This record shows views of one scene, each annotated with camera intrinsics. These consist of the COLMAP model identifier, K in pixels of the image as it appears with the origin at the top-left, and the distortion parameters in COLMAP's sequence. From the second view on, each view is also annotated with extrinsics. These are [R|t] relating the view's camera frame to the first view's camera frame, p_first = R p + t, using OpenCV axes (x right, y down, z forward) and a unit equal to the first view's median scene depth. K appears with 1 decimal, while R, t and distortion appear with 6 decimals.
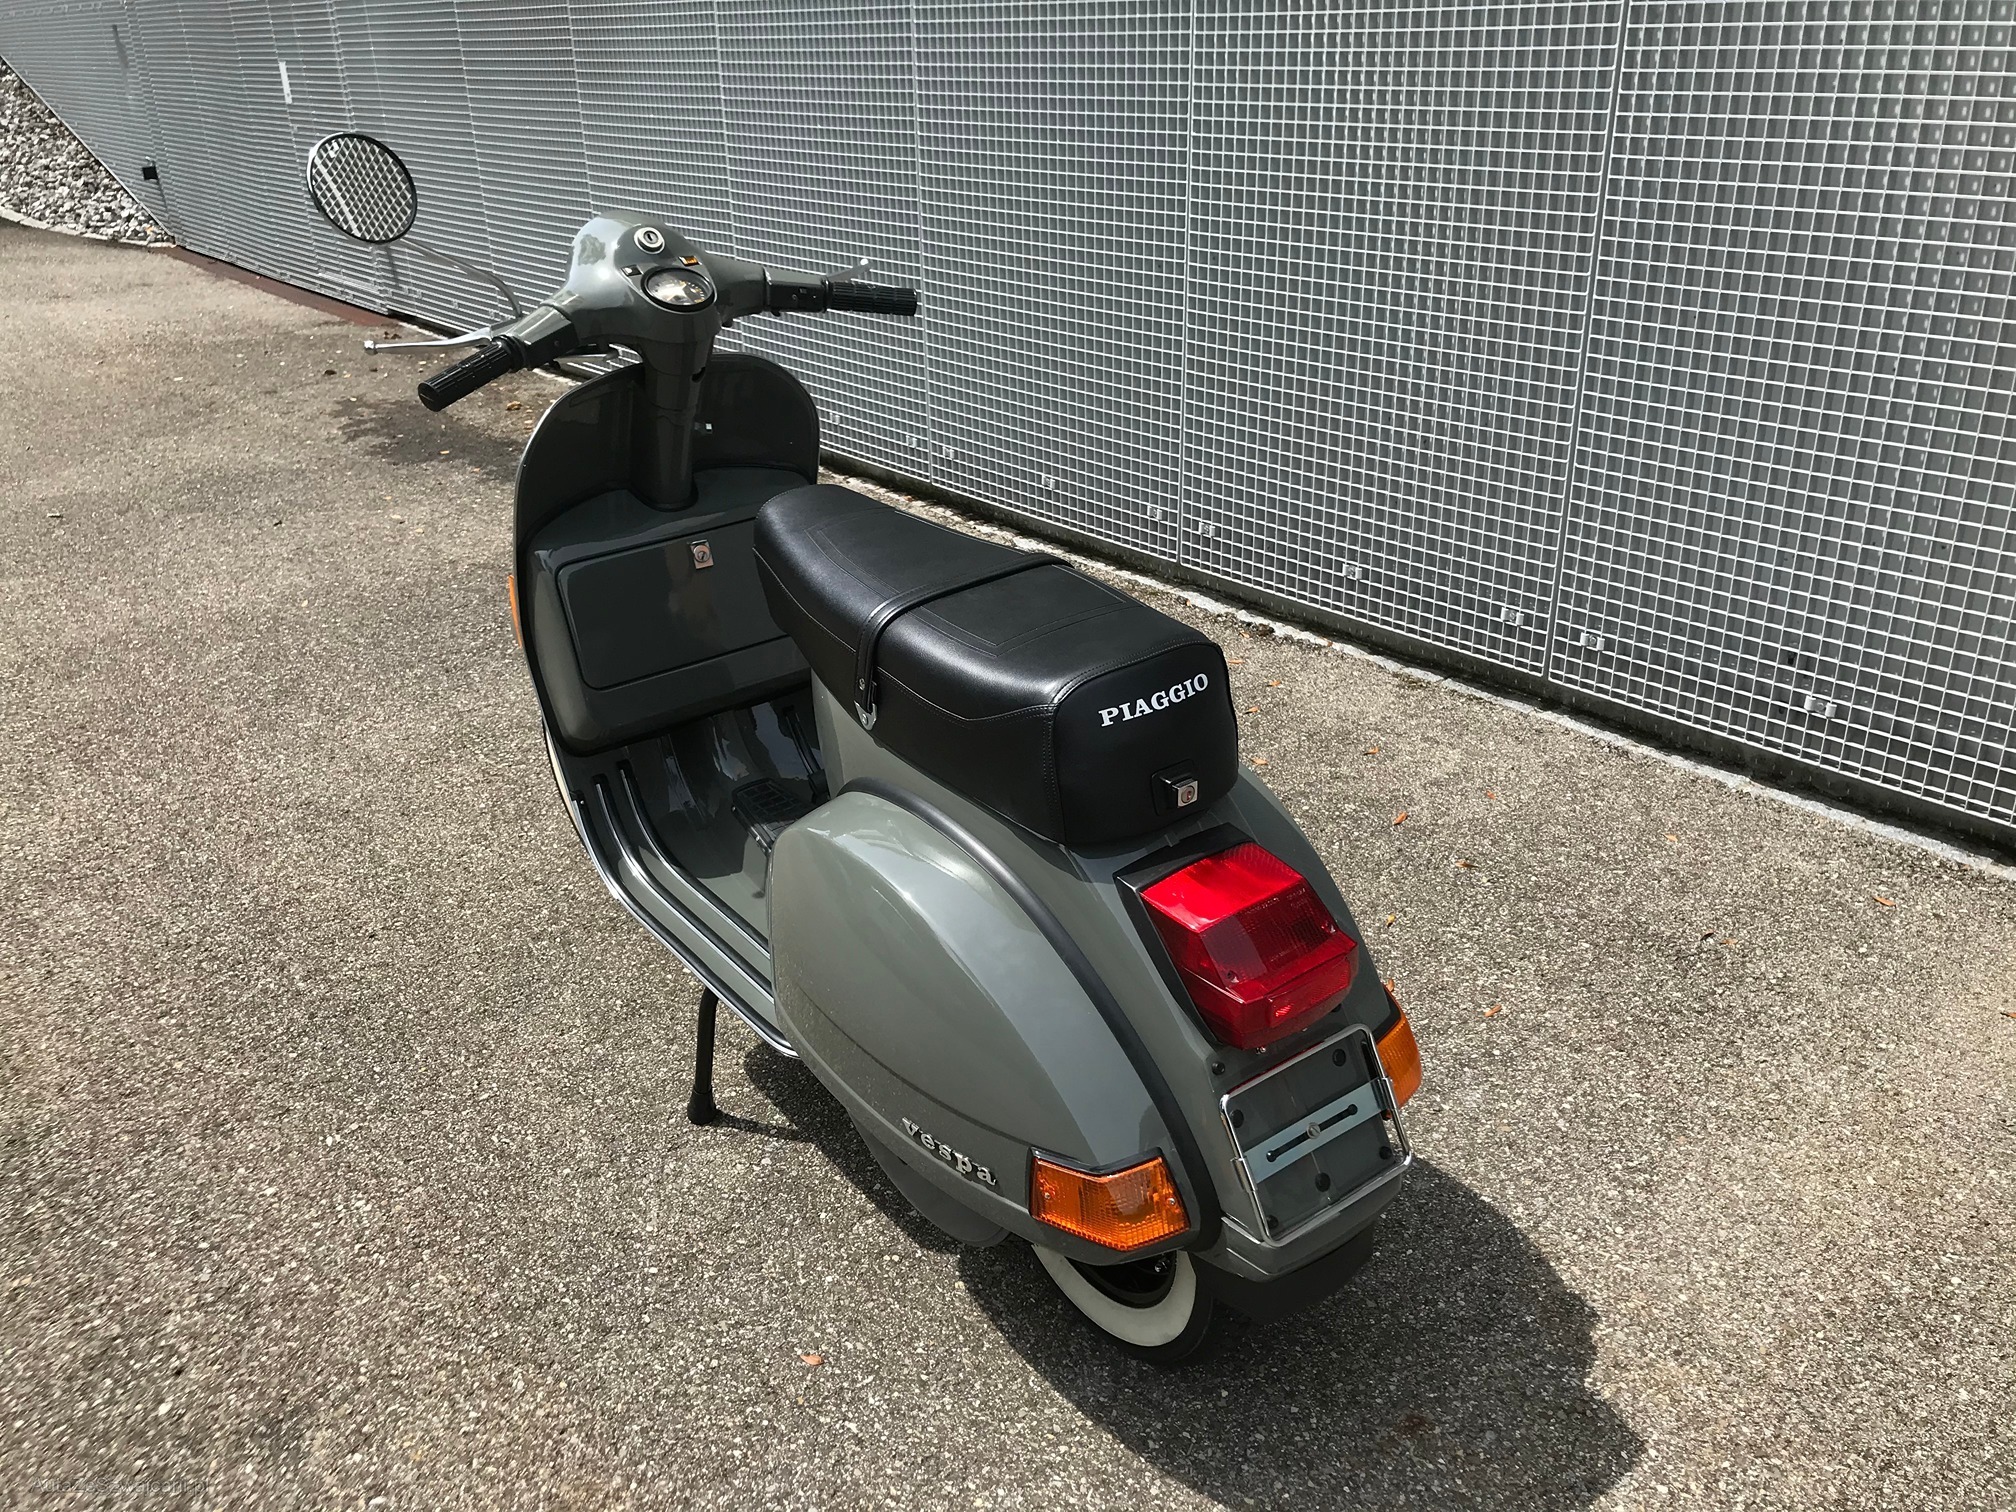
lens RADIAL K [[1670.2, 0, 998.2], [0, 1670.2, 746.6], [0, 0, 1]] dist [0.022168, -0.013778]
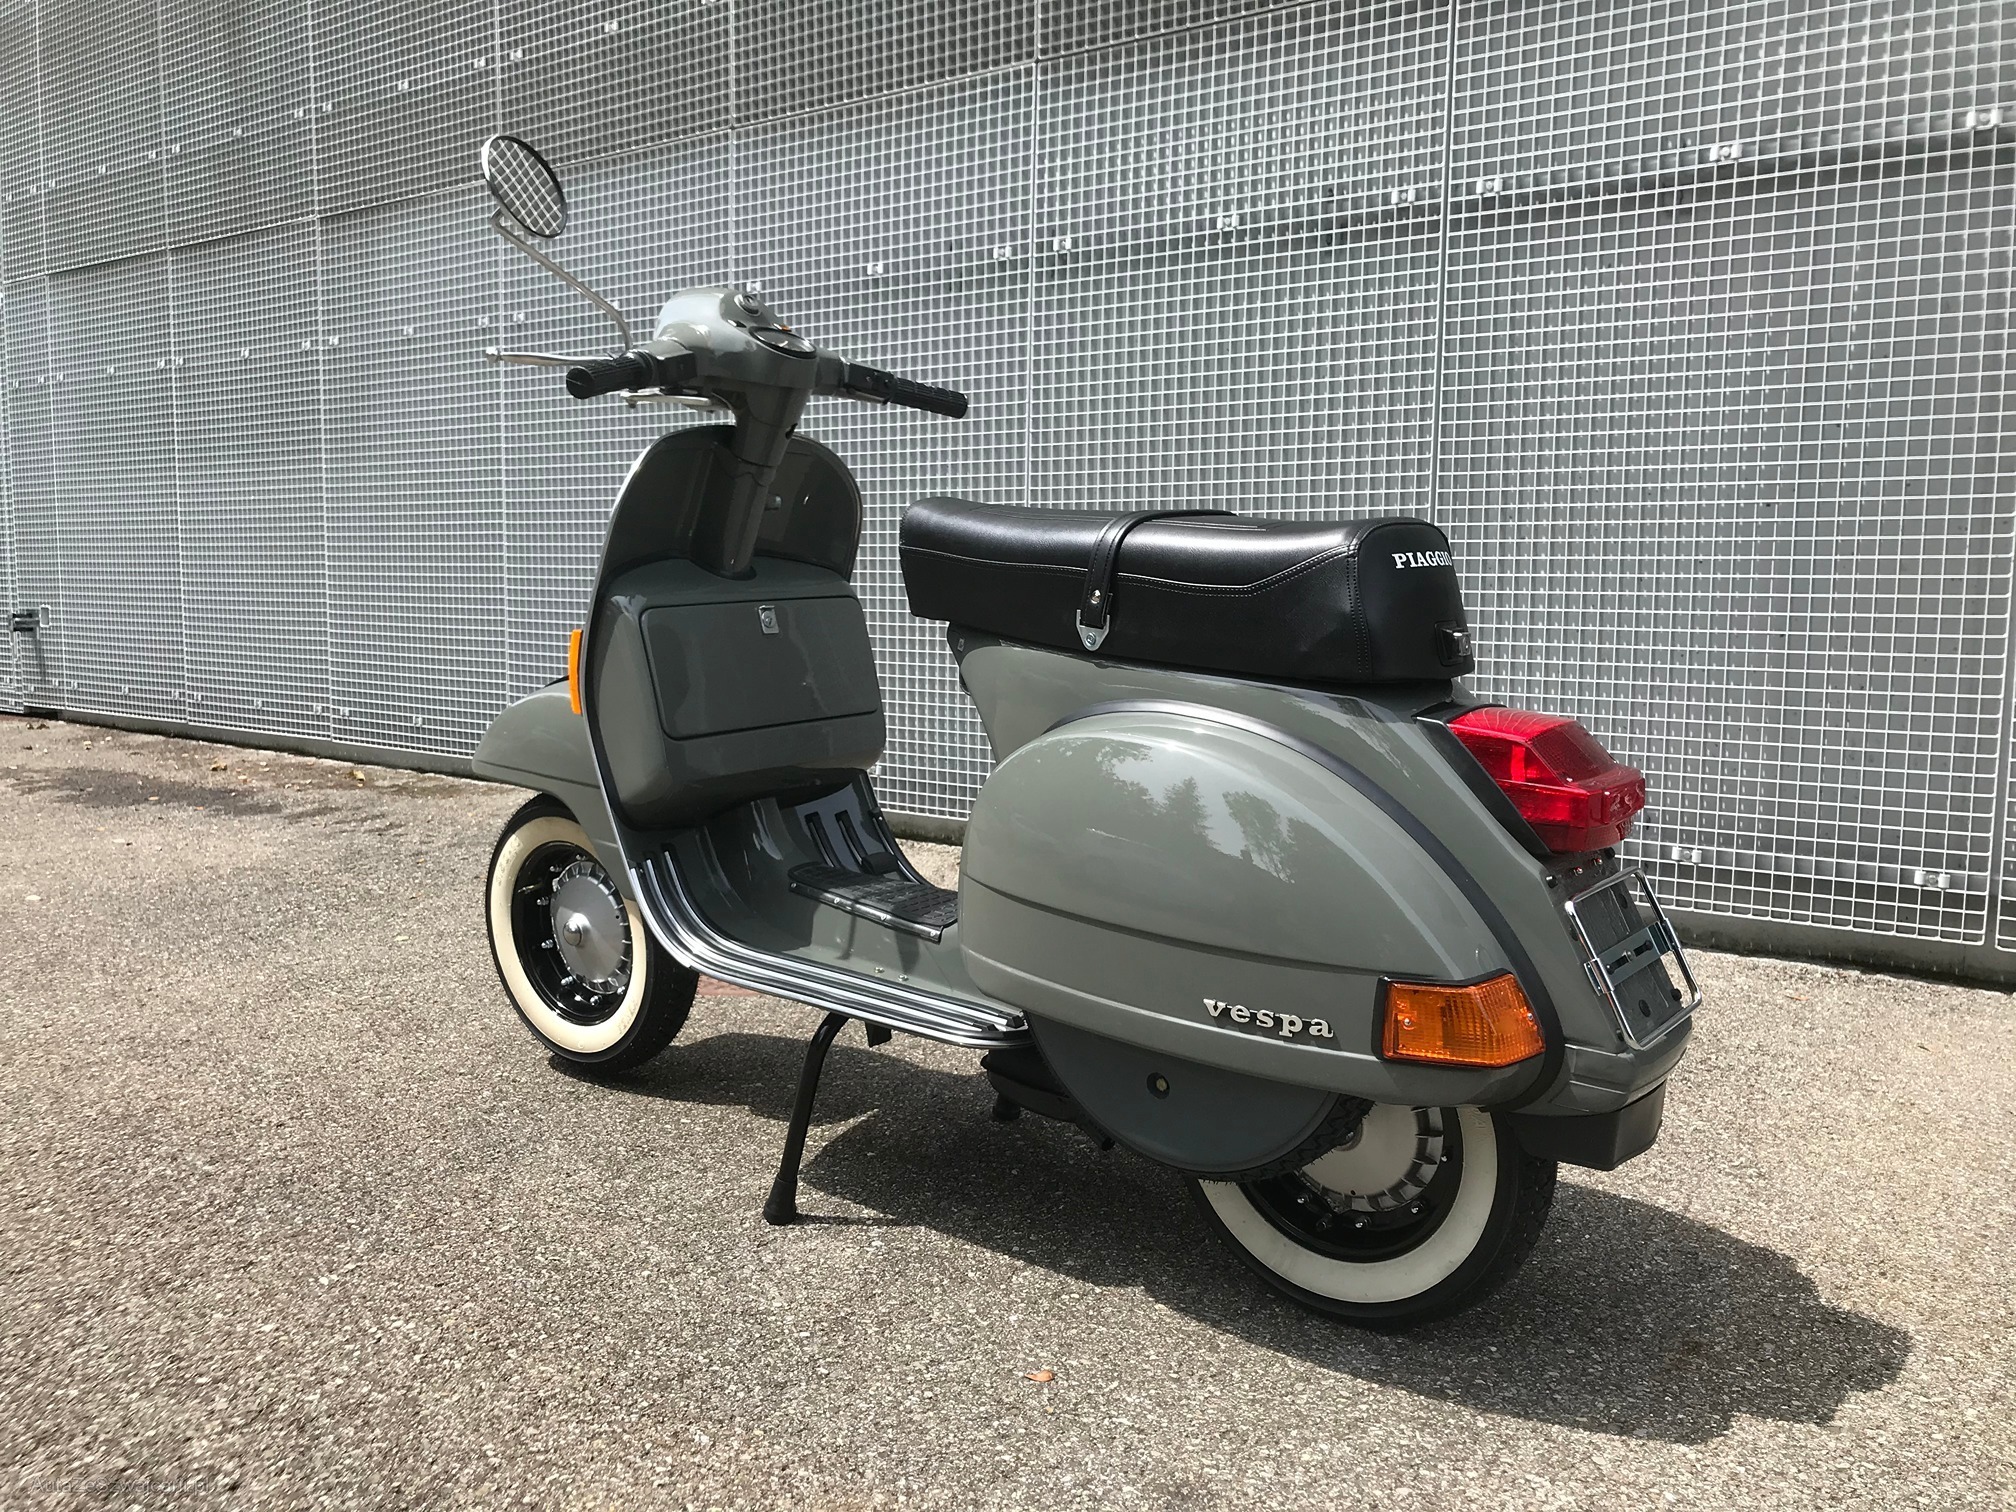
lens RADIAL K [[1670.2, 0, 1002.2], [0, 1670.2, 745.0], [0, 0, 1]] dist [0.022168, -0.013778]
pose [[0.966098, 0.008219, 0.258044, -0.291070], [0.071814, 0.951492, -0.299175, 0.253901], [-0.247986, 0.307563, 0.918645, 0.082925]]
